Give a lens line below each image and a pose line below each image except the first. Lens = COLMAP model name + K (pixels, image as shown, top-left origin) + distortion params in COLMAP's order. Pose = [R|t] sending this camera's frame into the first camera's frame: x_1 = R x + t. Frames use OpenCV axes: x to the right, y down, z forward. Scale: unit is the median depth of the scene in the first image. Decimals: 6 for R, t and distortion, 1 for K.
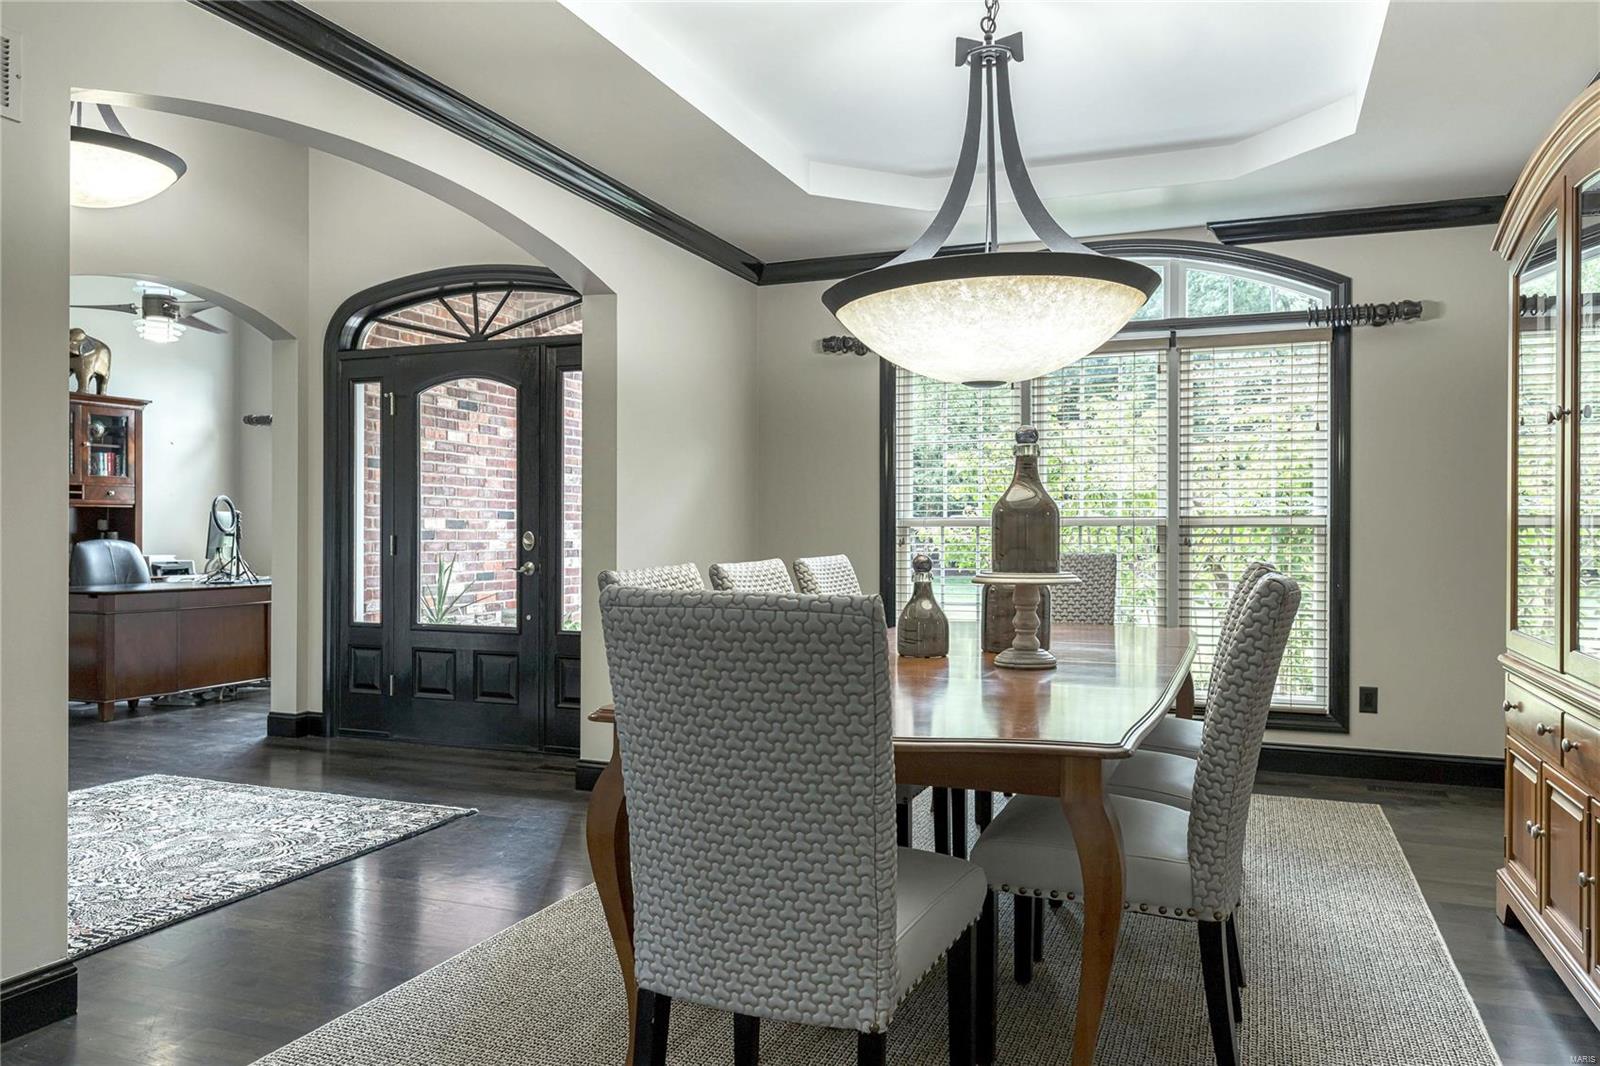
lens RADIAL K [[1115.6, 0, 802.6], [0, 1115.6, 524.5], [0, 0, 1]] dist [0.002193, 0.000455]
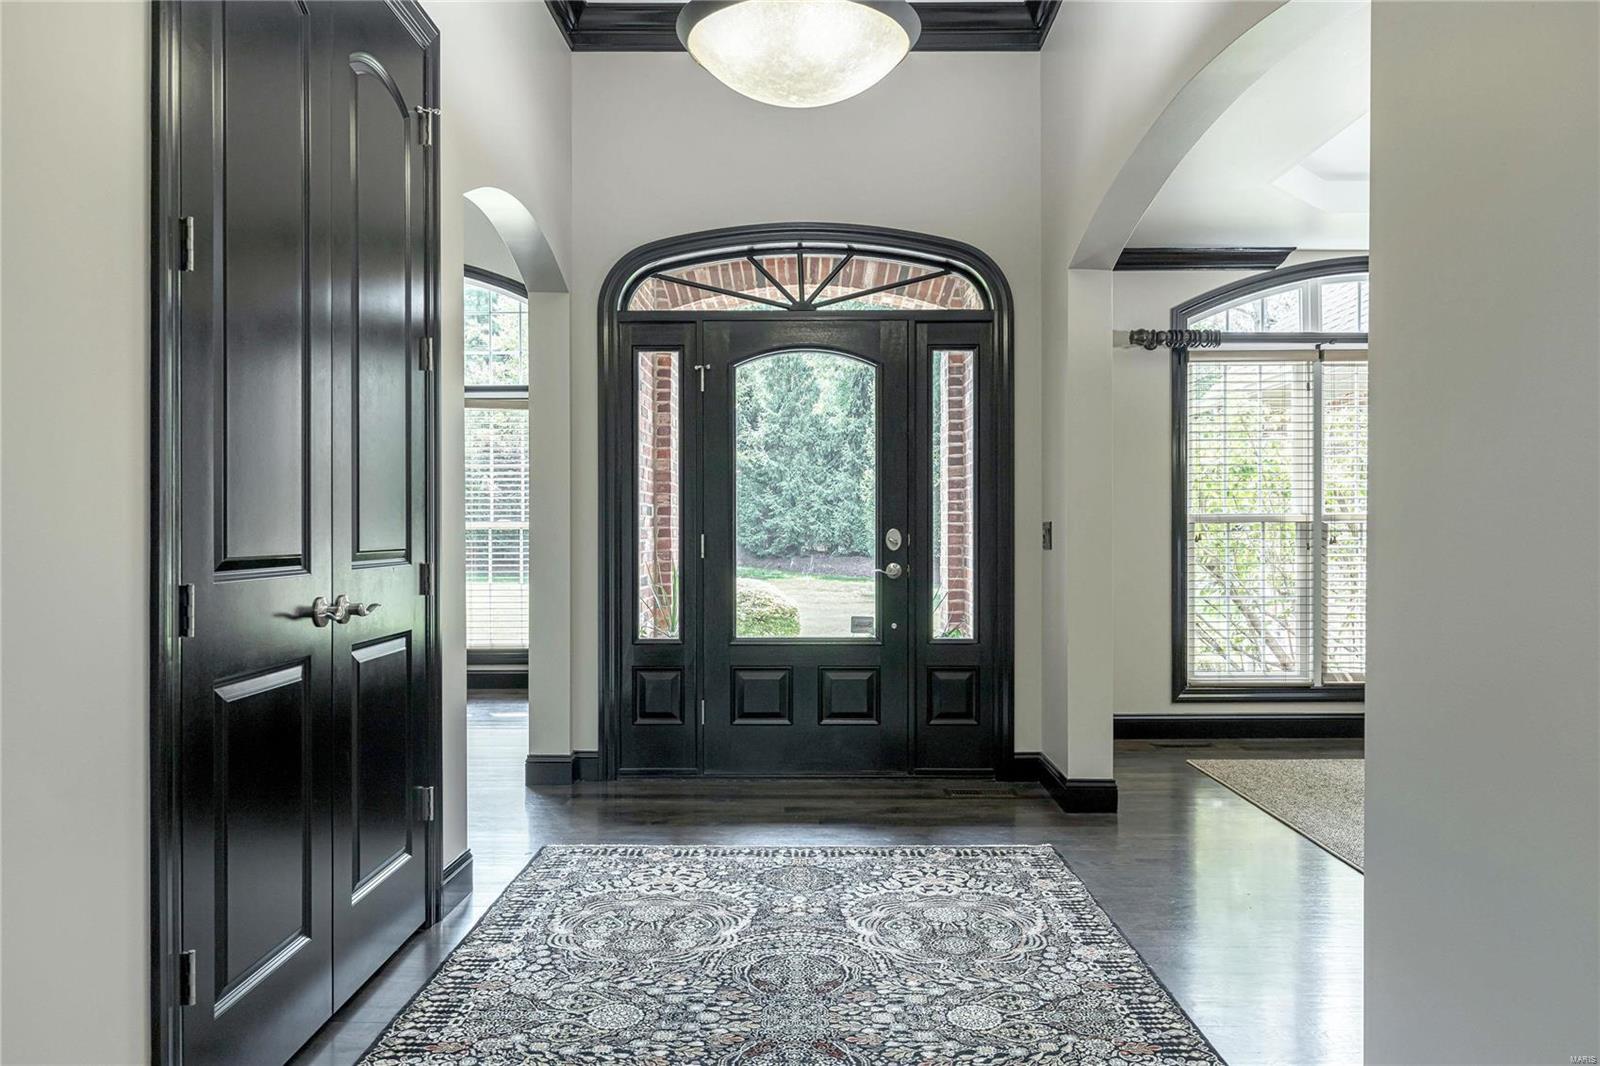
lens RADIAL K [[1101.8, 0, 805.4], [0, 1101.8, 525.7], [0, 0, 1]] dist [-0.001923, -0.002136]
pose [[0.933817, -0.001718, 0.357746, -0.584197], [0.000275, 0.999992, 0.004085, -0.000066], [-0.357750, -0.003716, 0.933810, 0.192231]]
